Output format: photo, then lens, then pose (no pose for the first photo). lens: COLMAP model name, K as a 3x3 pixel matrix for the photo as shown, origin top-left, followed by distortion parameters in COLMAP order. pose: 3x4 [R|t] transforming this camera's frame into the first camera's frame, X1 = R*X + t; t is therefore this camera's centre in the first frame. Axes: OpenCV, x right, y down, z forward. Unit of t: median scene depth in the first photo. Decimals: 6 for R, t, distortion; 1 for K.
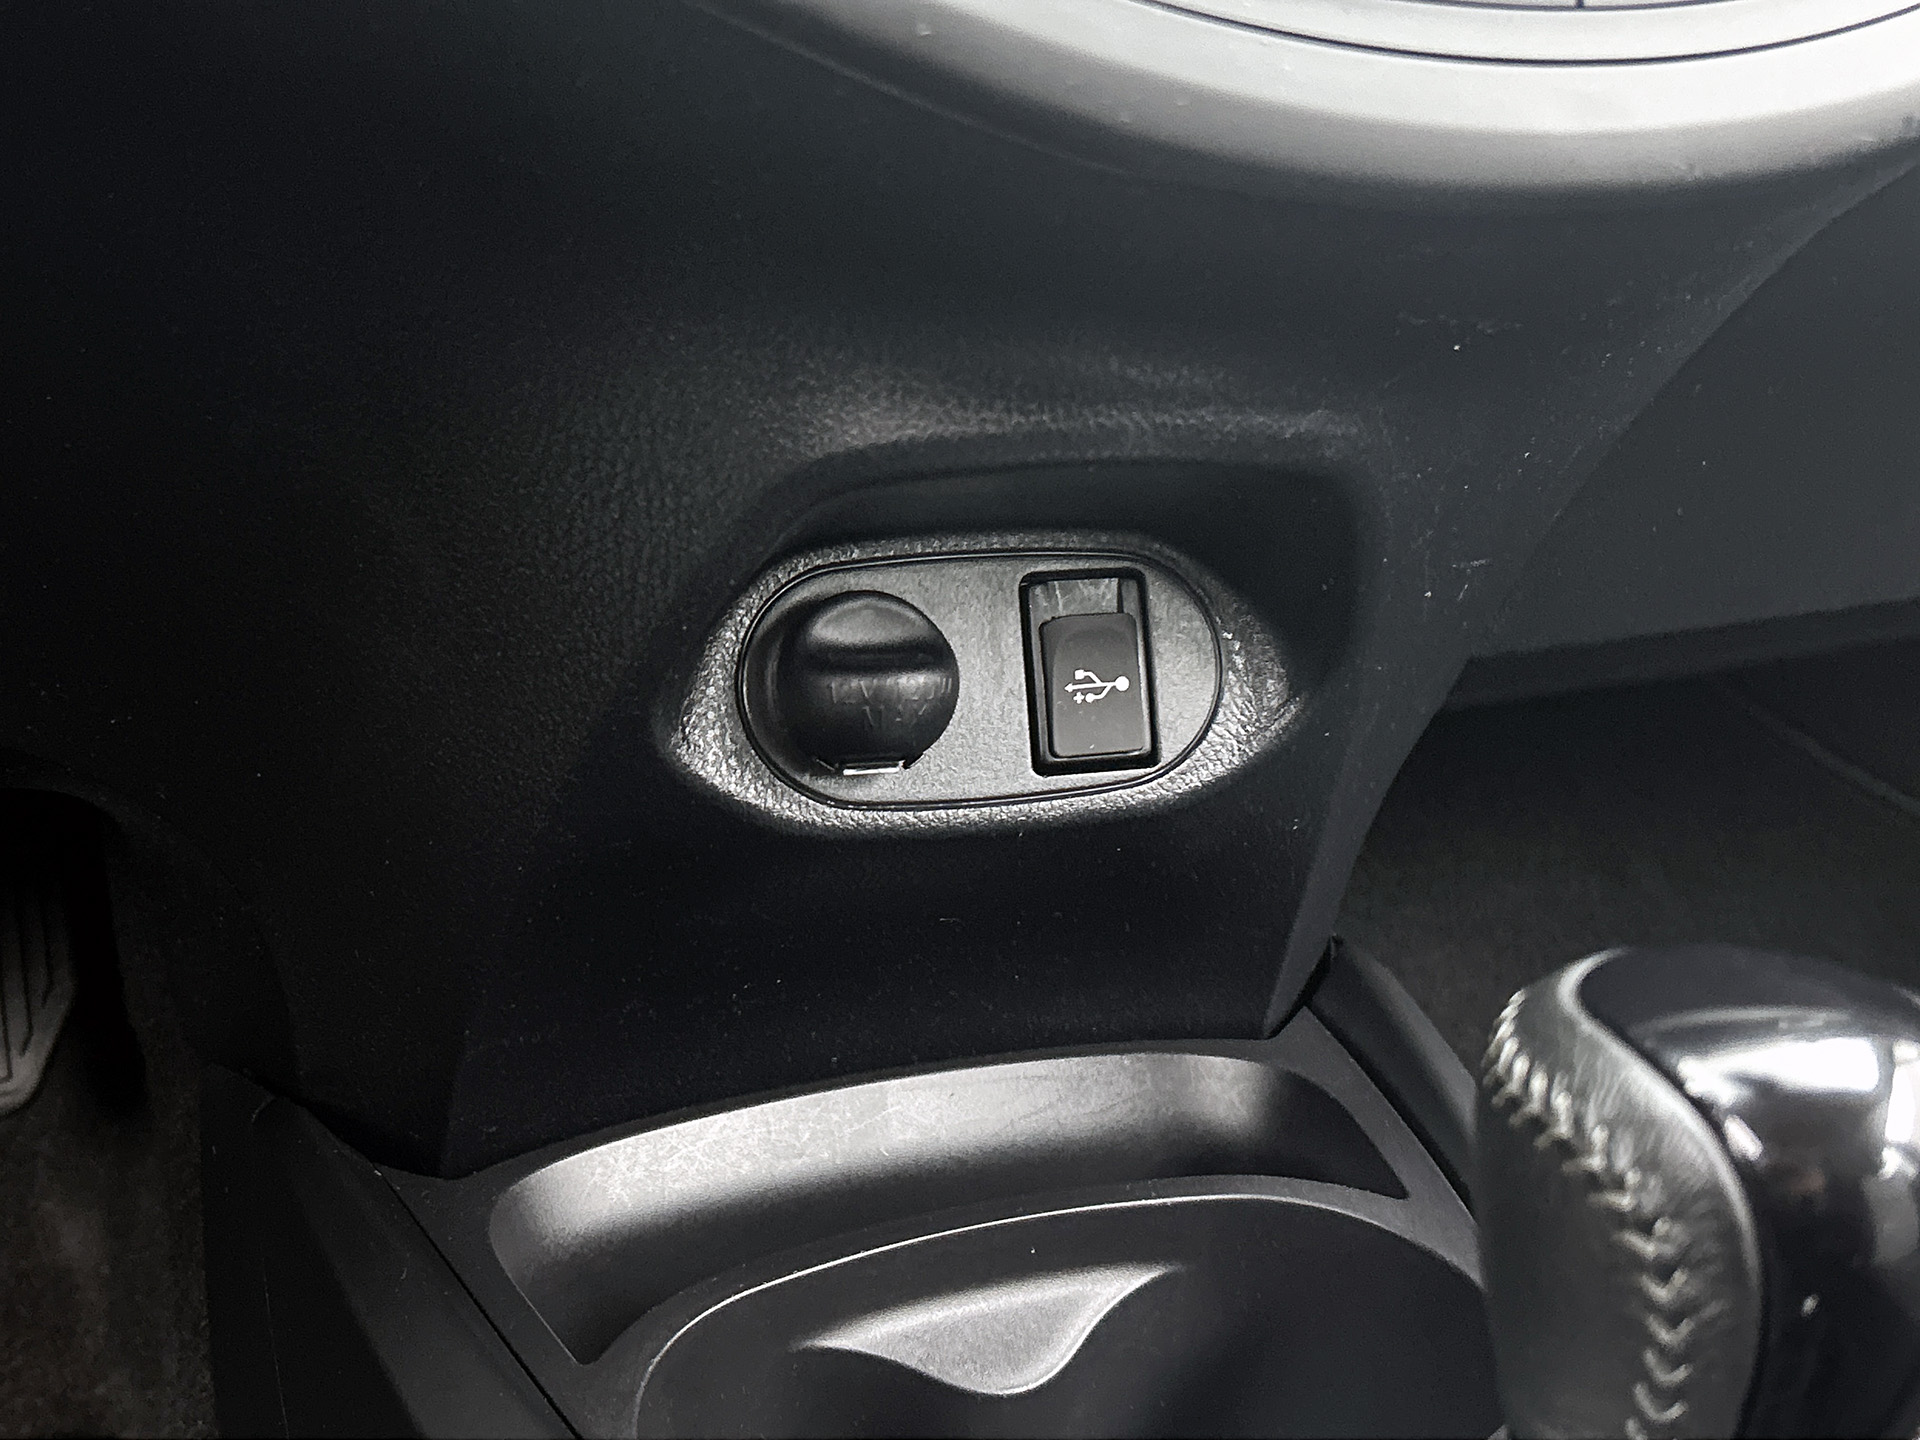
lens RADIAL K [[2465.4, 0, 945.9], [0, 2465.4, 711.3], [0, 0, 1]] dist [0.043014, 0.000000]
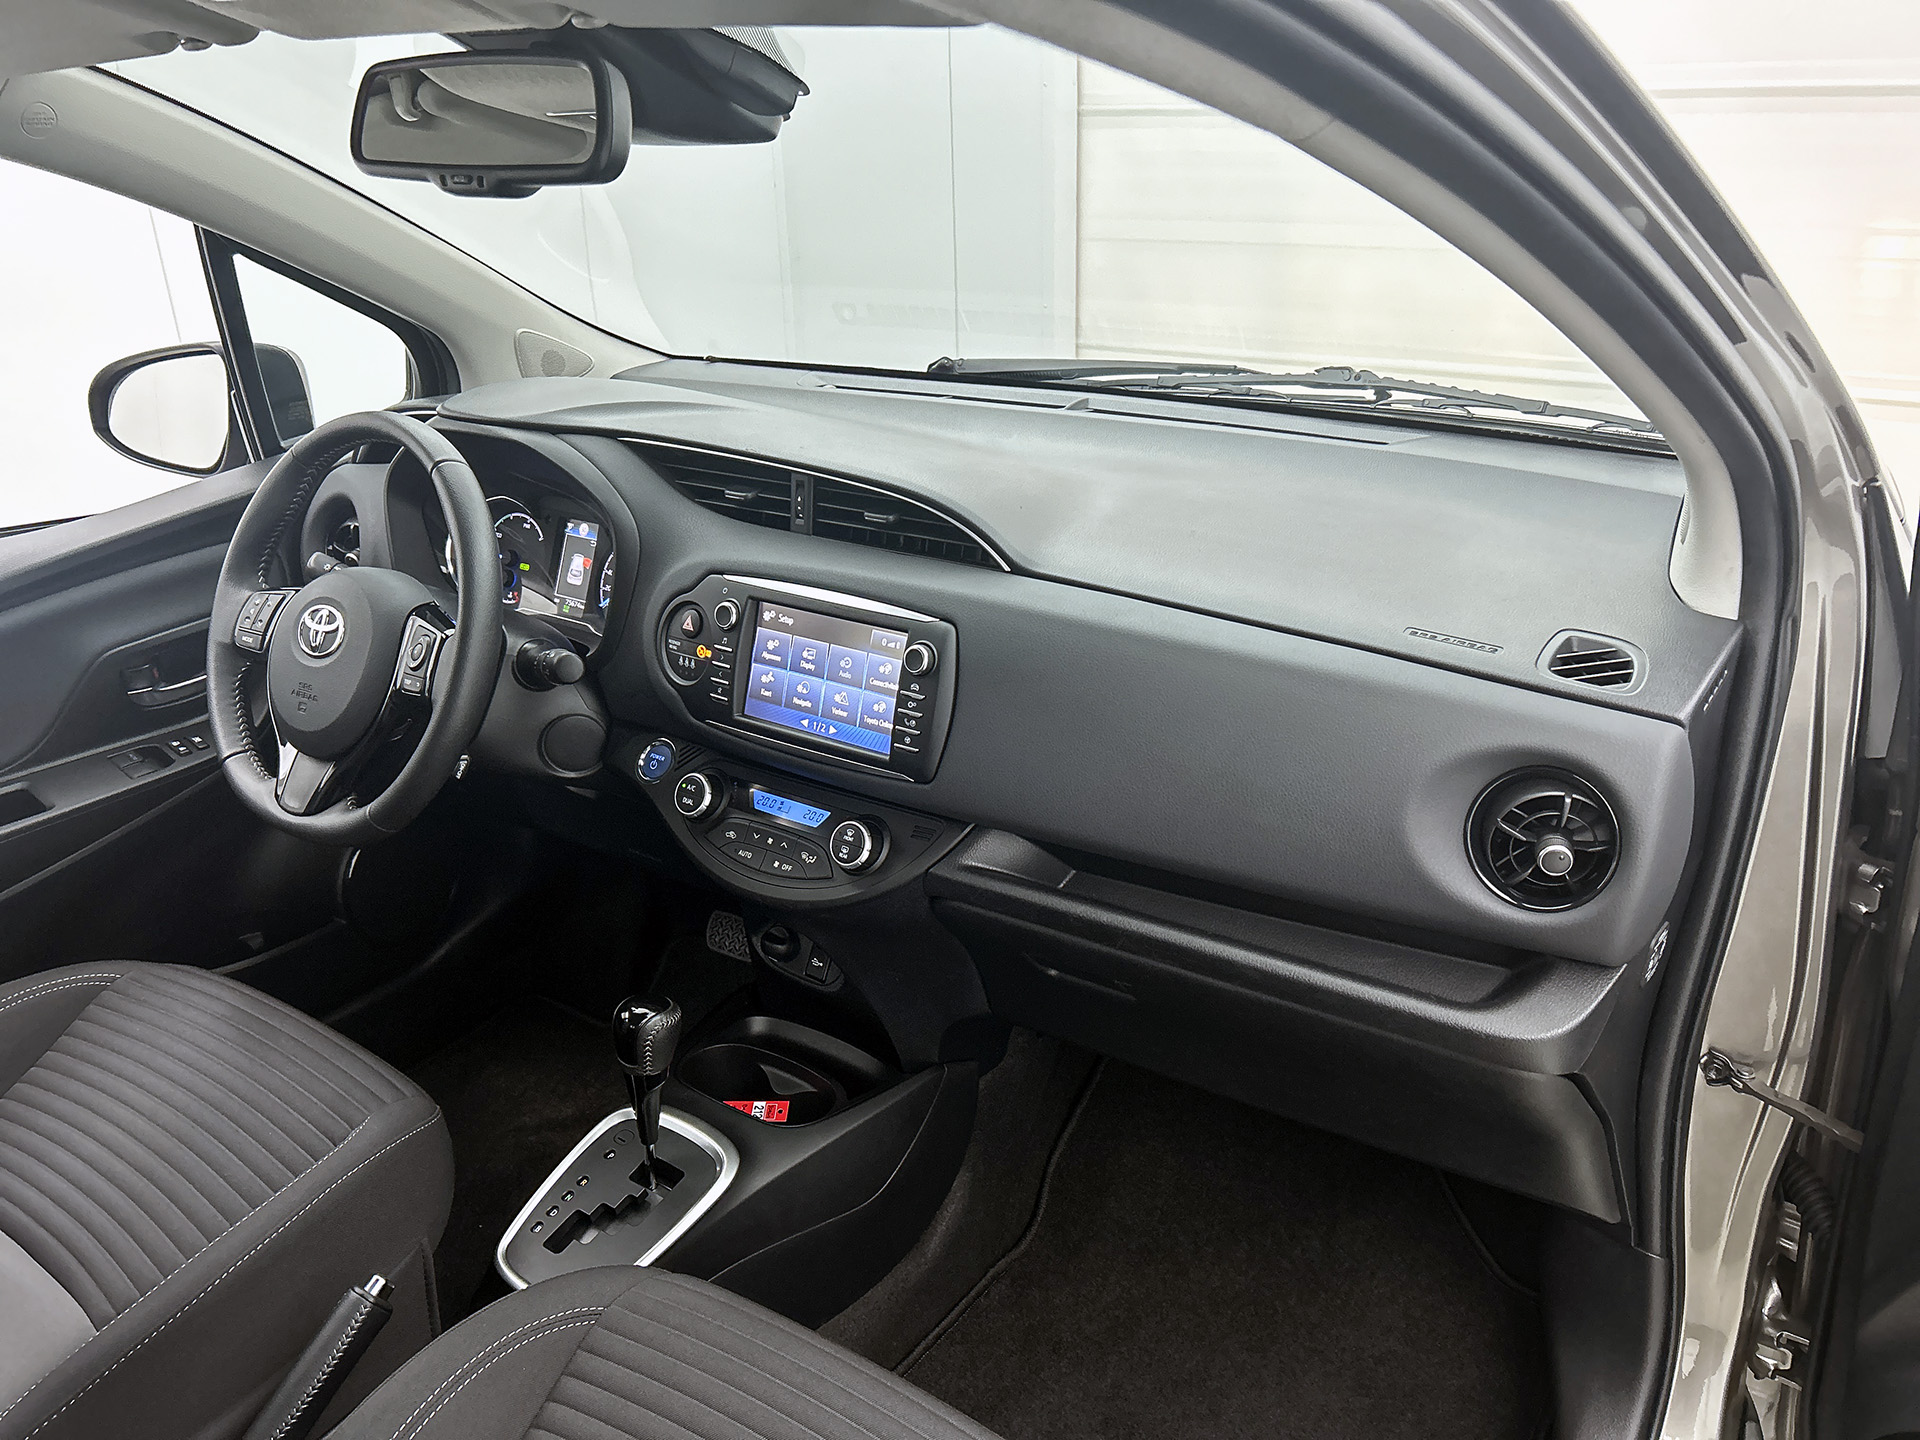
lens RADIAL K [[1451.6, 0, 965.6], [0, 1451.6, 718.8], [0, 0, 1]] dist [0.038412, -0.049730]
pose [[0.546225, 0.244030, -0.801304, 2.467355], [-0.329990, 0.941952, 0.061919, -0.757688], [0.769899, 0.230600, 0.595045, -0.632516]]
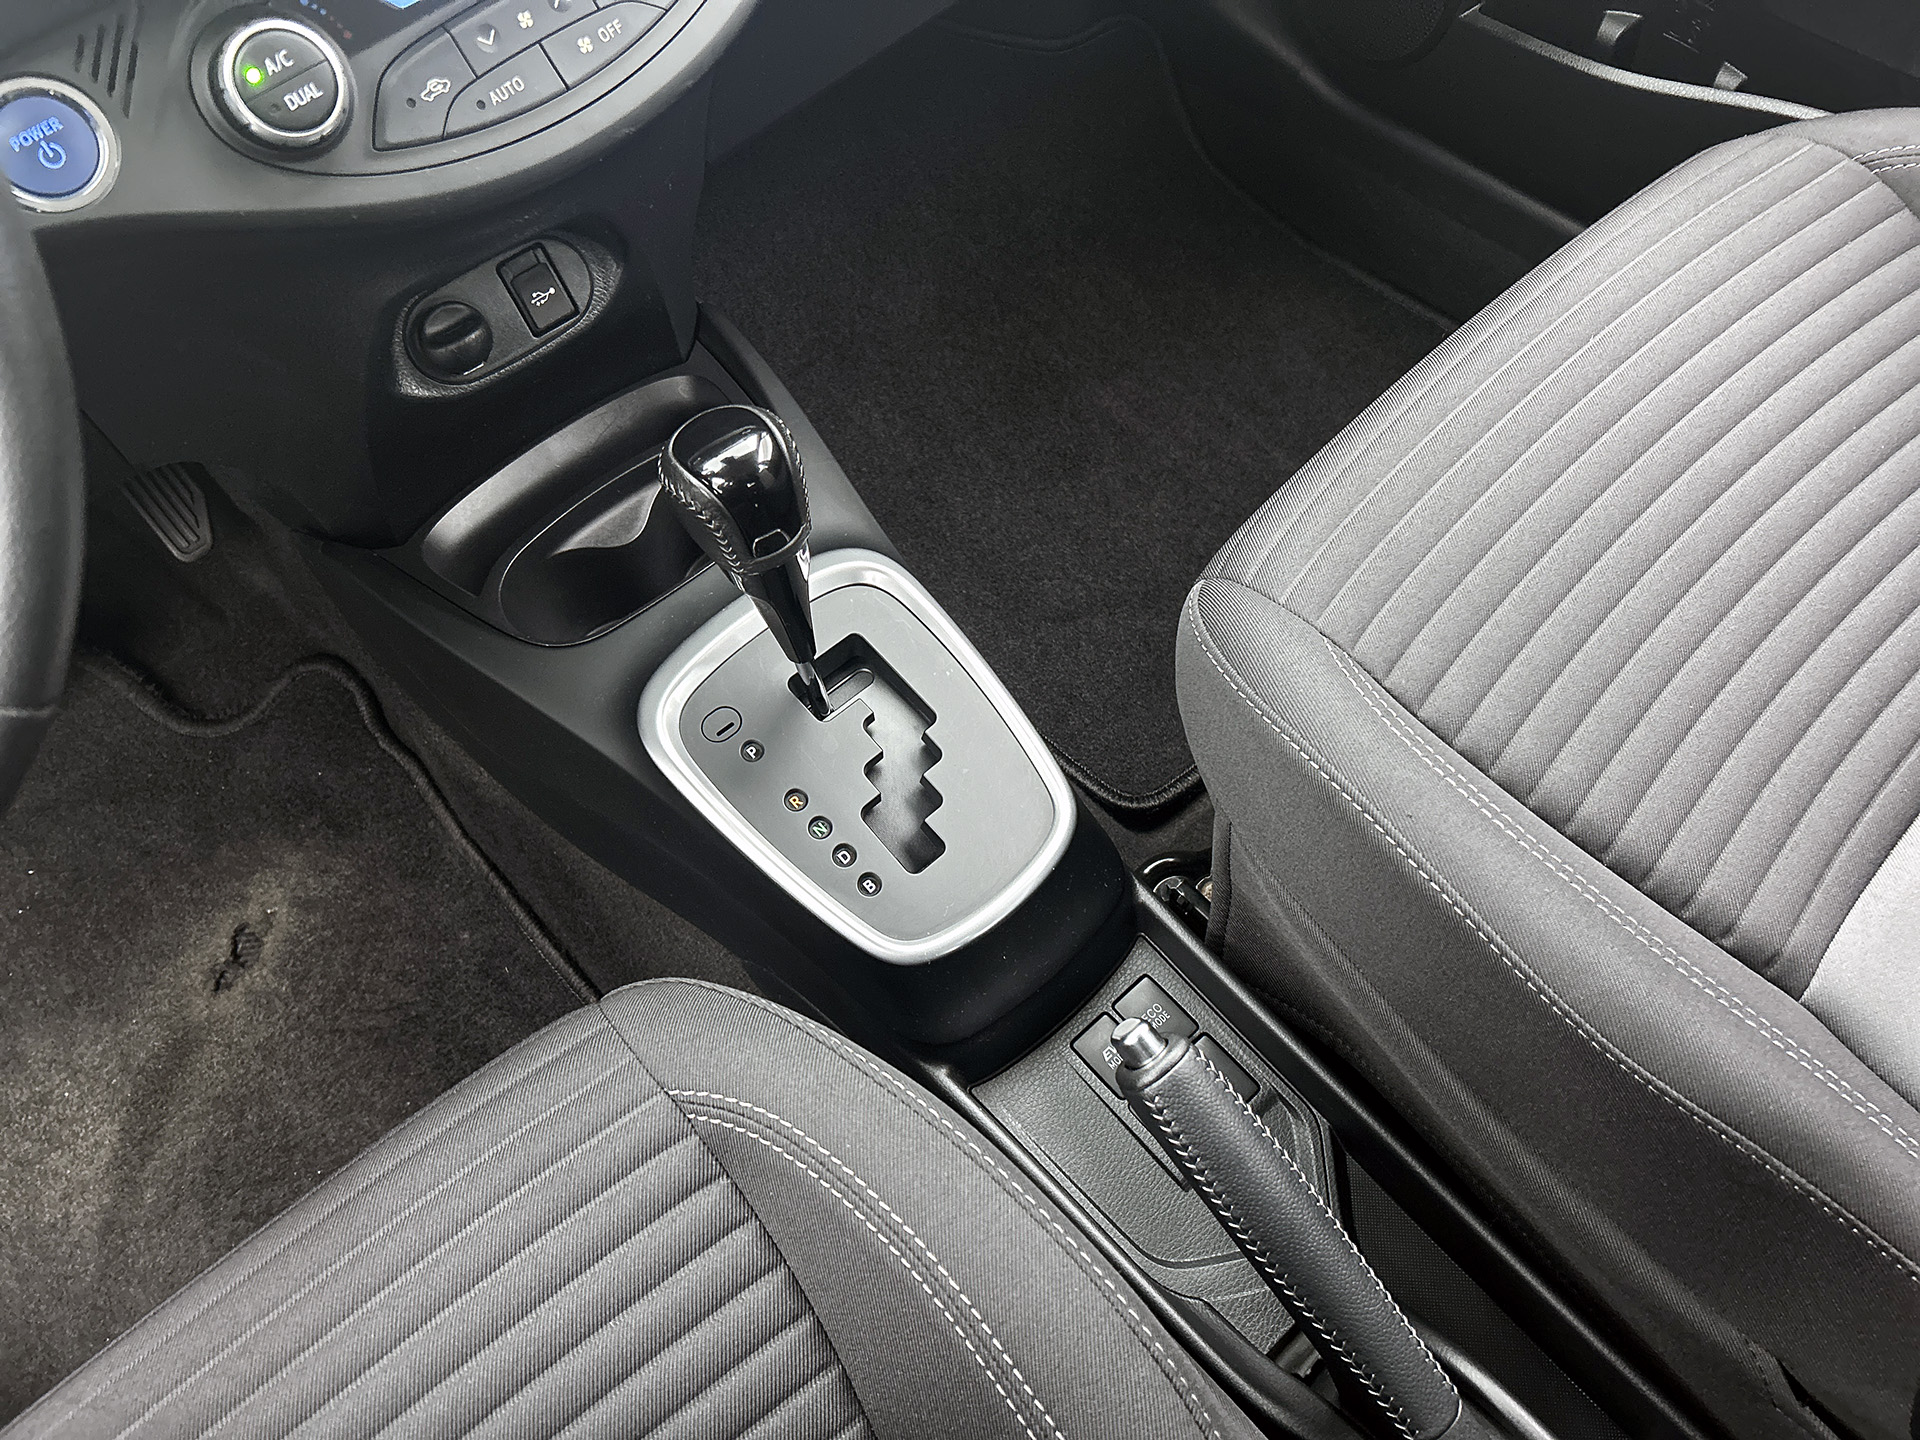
lens RADIAL K [[1451.6, 0, 956.5], [0, 1451.6, 690.6], [0, 0, 1]] dist [0.038412, -0.049730]
pose [[0.925849, -0.374704, 0.048995, 0.231589], [0.304085, 0.815705, 0.492095, -0.291333], [-0.224356, -0.440707, 0.869162, -0.596351]]
